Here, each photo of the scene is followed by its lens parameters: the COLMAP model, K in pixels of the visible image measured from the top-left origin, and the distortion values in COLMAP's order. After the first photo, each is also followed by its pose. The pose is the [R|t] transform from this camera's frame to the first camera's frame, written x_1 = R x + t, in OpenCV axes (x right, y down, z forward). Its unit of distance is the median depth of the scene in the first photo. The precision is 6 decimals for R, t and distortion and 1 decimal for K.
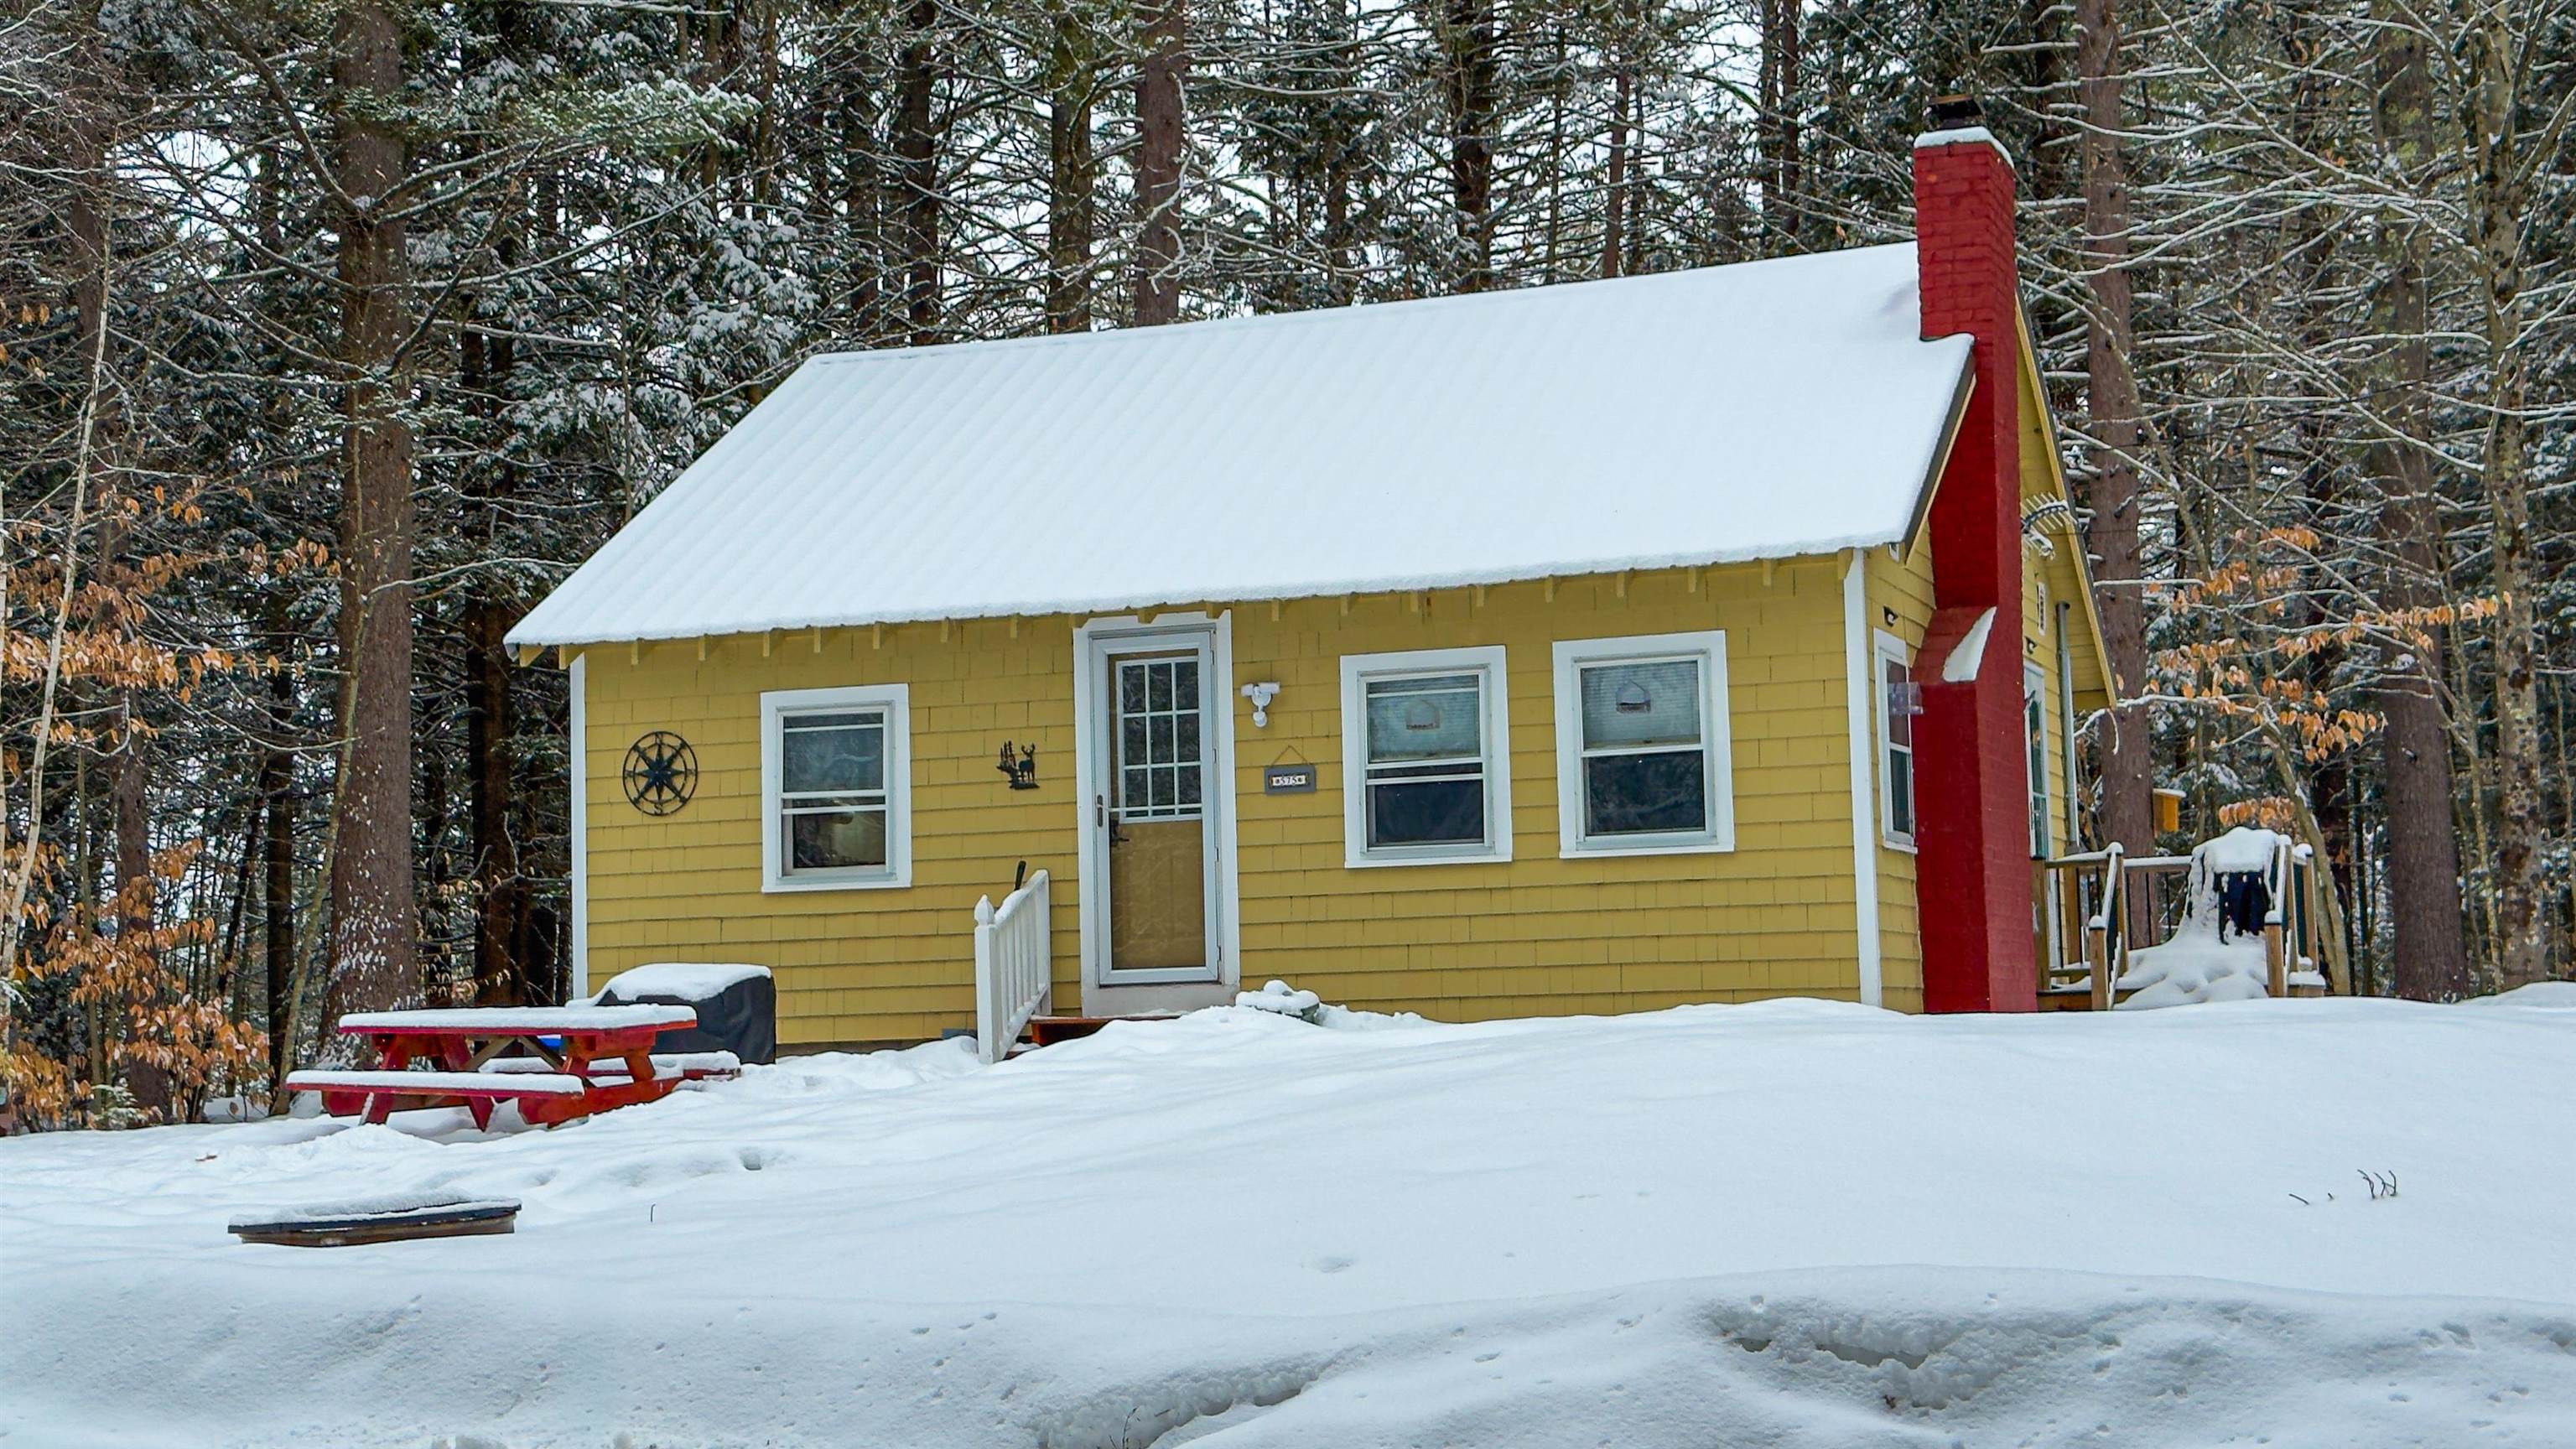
lens RADIAL K [[3646.9, 0, 1288.0], [0, 3646.9, 724.5], [0, 0, 1]] dist [0.136519, -0.052404]
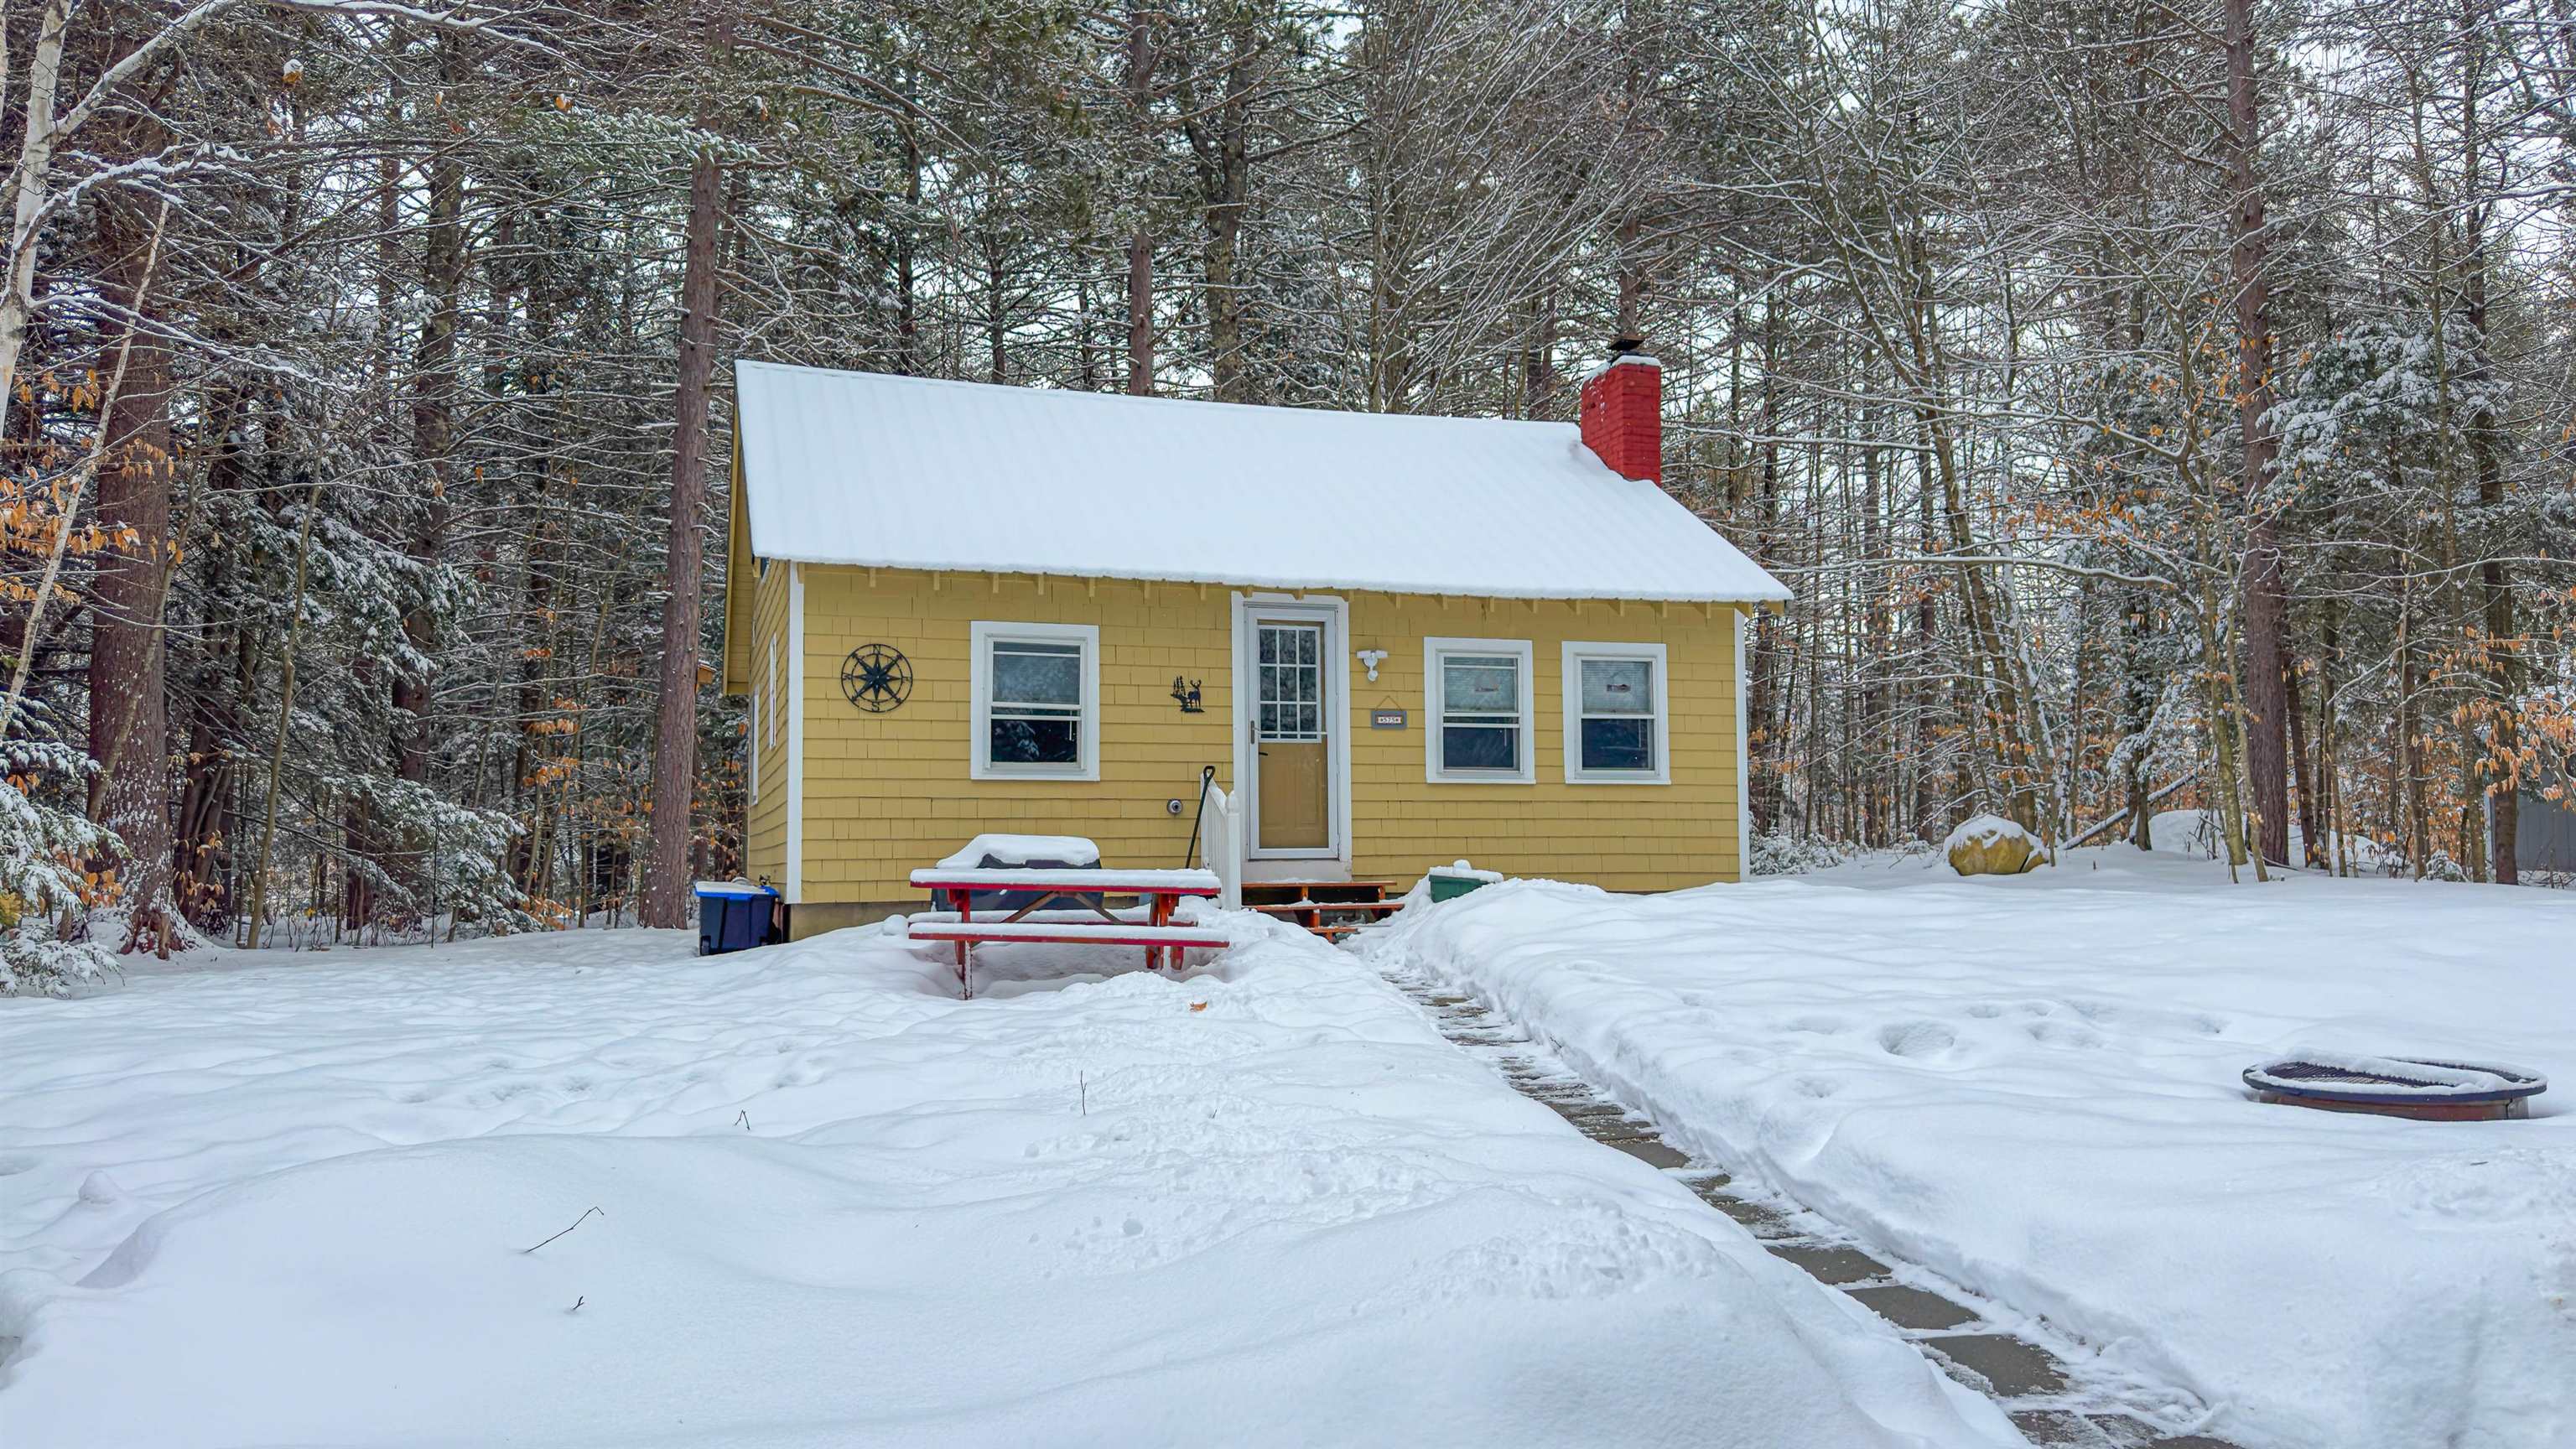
lens RADIAL K [[1878.6, 0, 1302.3], [0, 1878.6, 733.4], [0, 0, 1]] dist [0.128879, -0.222160]
pose [[0.770027, 0.063894, 0.634804, -0.483906], [-0.065141, 0.997647, -0.021397, 0.037881], [-0.634678, -0.024875, 0.772377, 0.442661]]
